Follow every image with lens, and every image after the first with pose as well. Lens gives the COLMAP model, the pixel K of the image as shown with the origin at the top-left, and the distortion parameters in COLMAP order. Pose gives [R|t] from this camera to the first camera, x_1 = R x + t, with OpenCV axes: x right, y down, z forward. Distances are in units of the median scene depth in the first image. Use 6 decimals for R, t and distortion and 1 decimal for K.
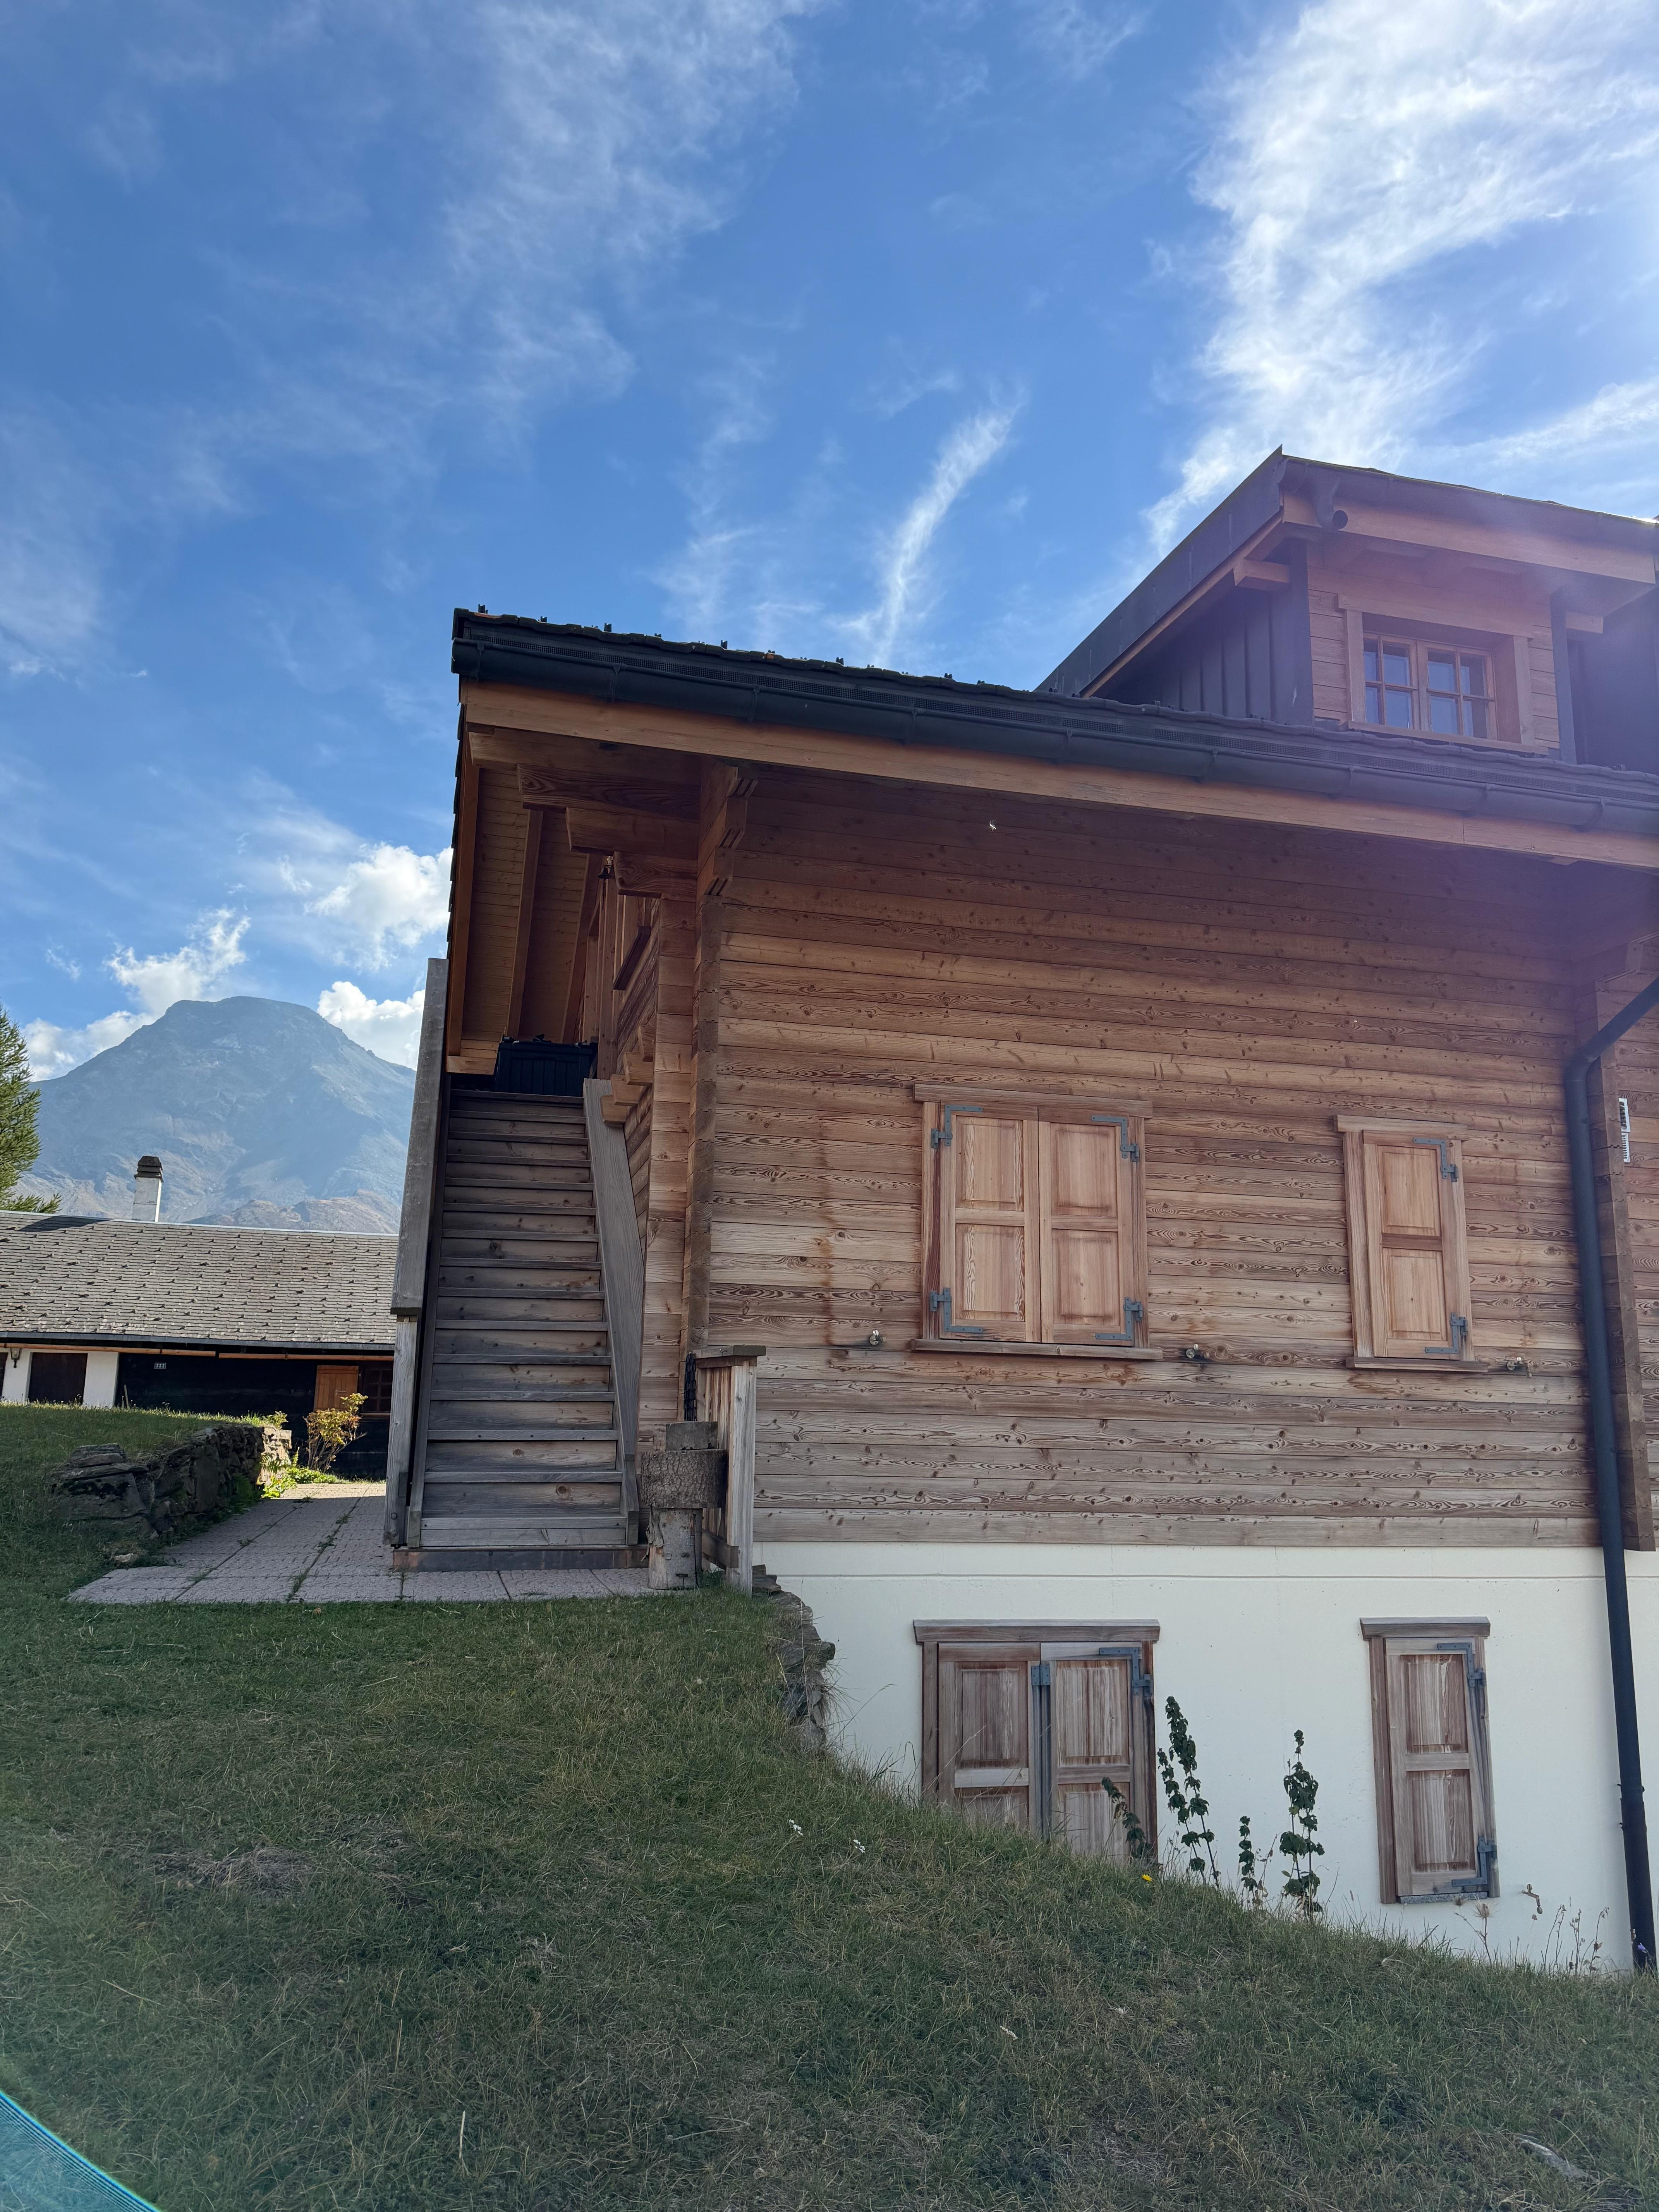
lens RADIAL K [[1605.2, 0, 829.5], [0, 1605.2, 1106.0], [0, 0, 1]] dist [0.015478, 0.000176]
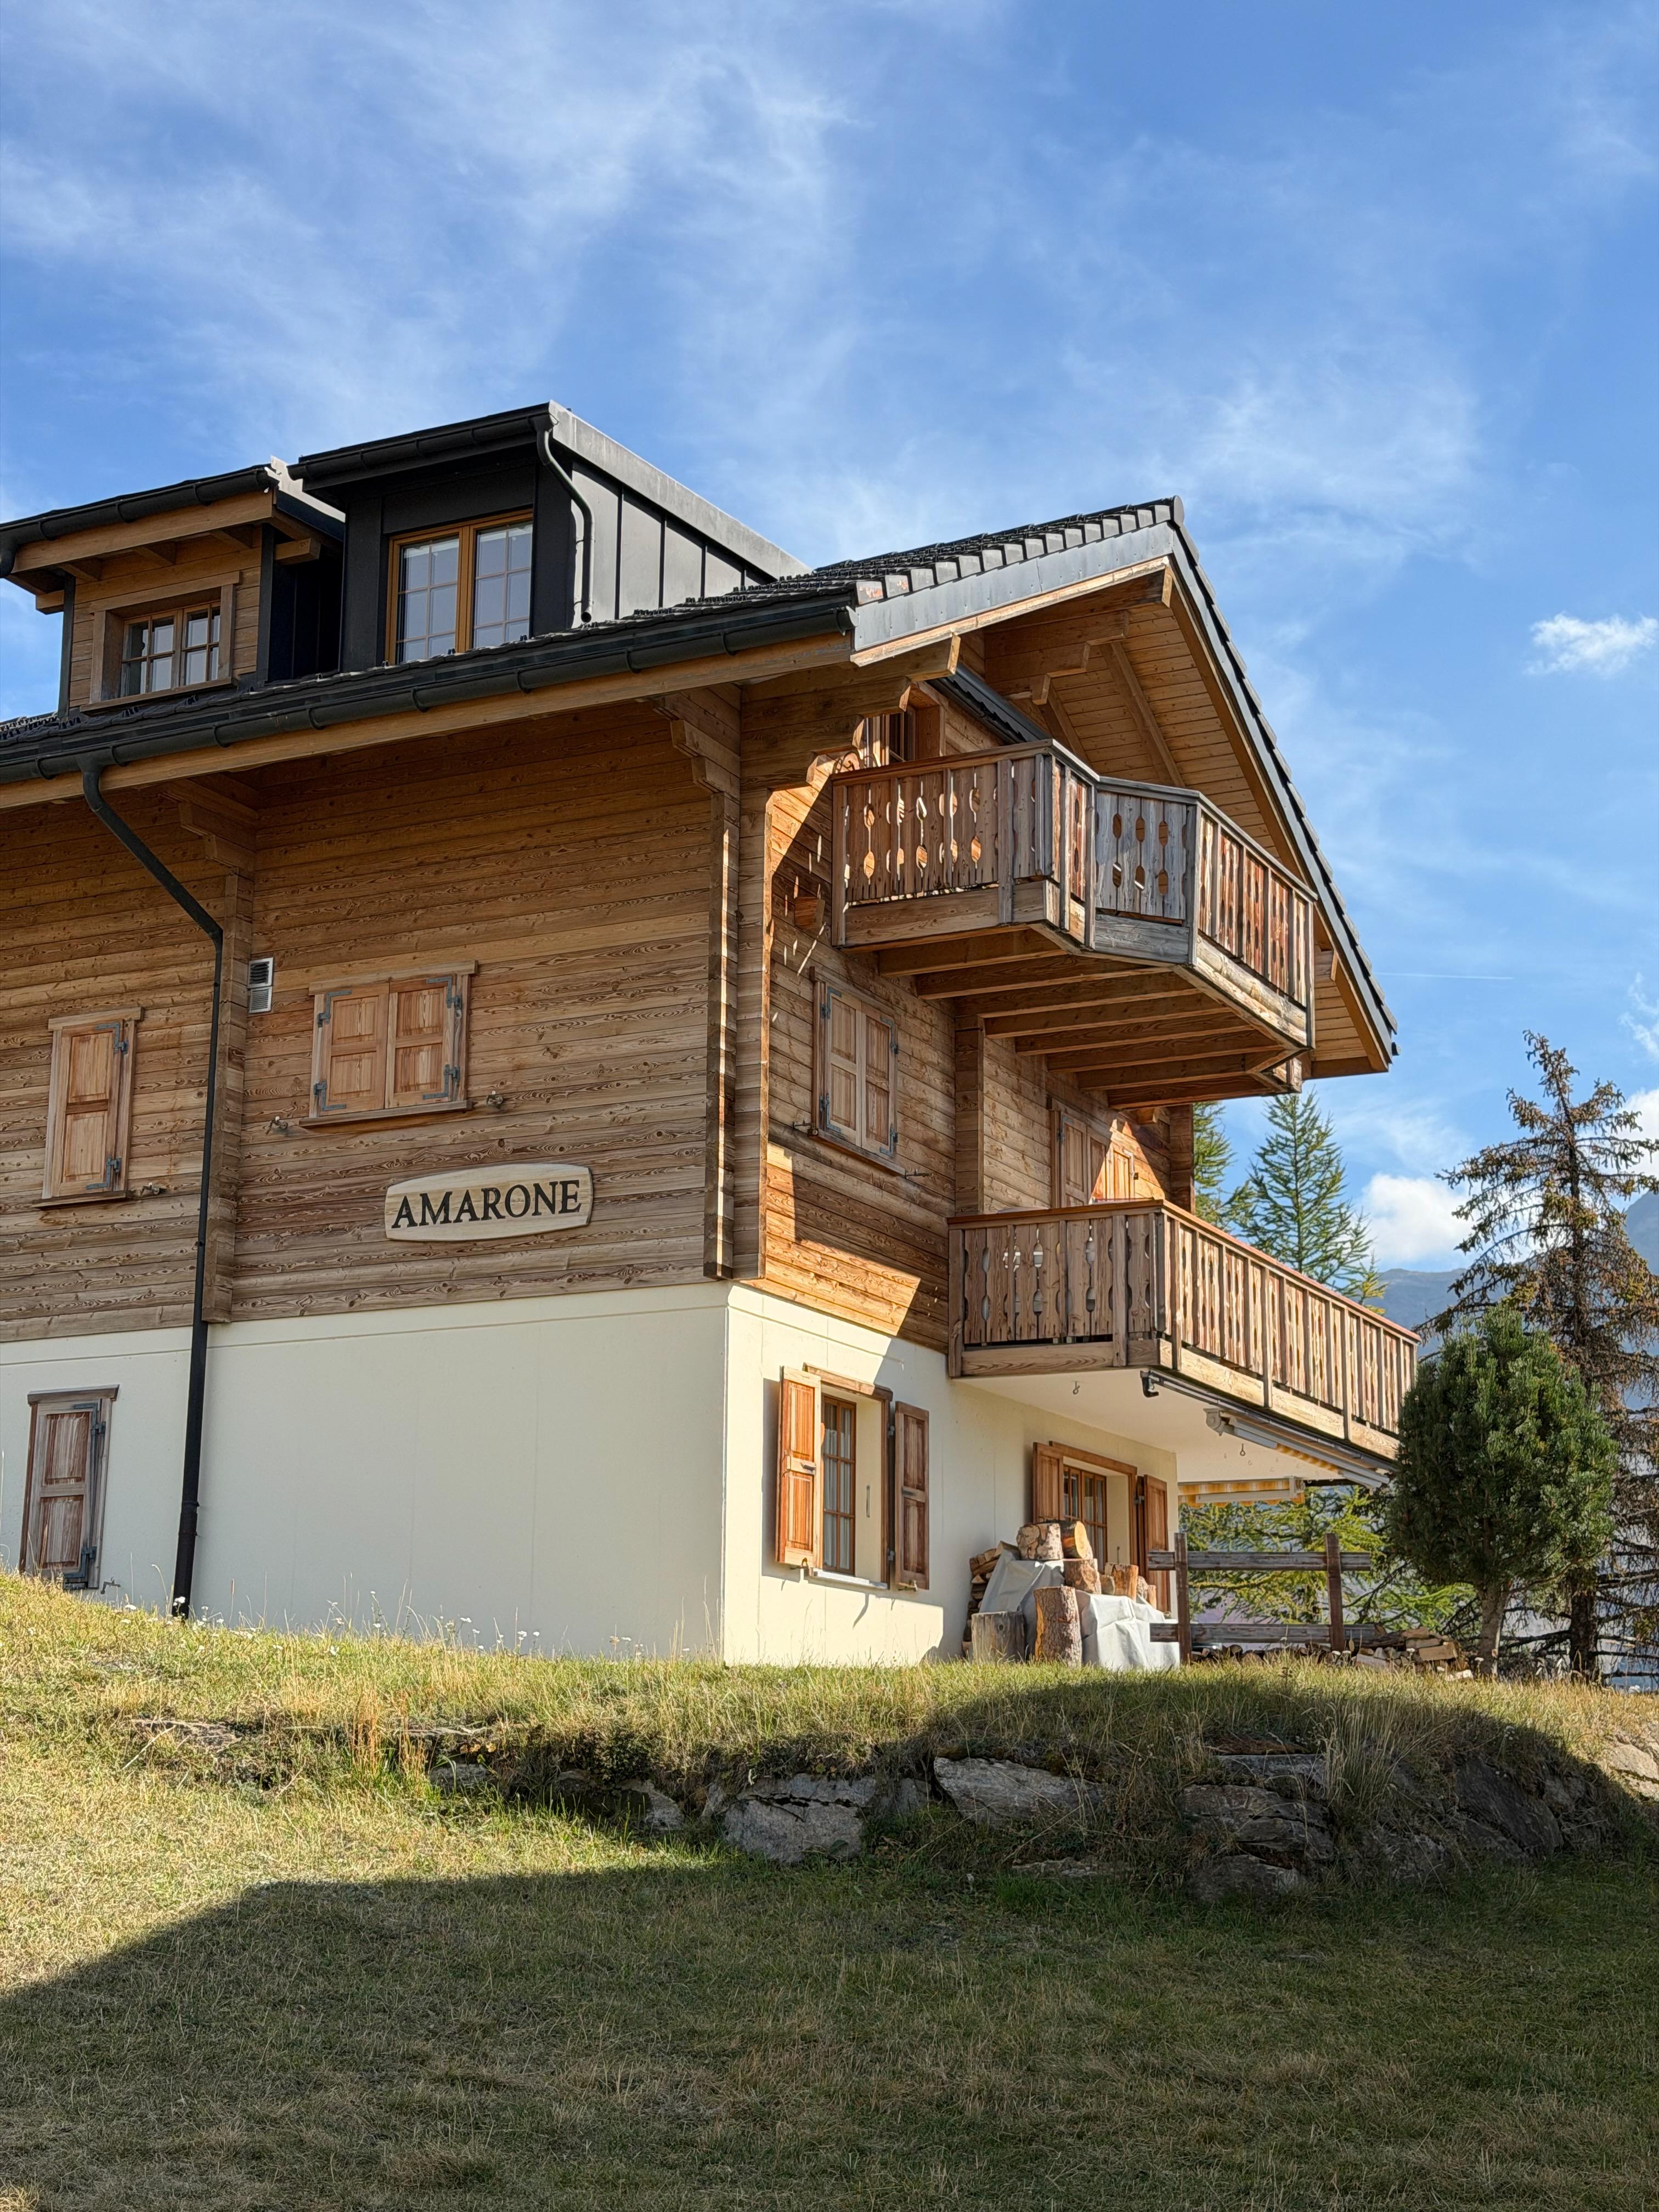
lens RADIAL K [[3110.1, 0, 829.5], [0, 3110.1, 1106.0], [0, 0, 1]] dist [0.049046, 0.078166]
pose [[0.760914, -0.167478, -0.626866, 2.370676], [0.137847, 0.985786, -0.096045, 0.404760], [0.634041, -0.013330, 0.773184, -0.543662]]
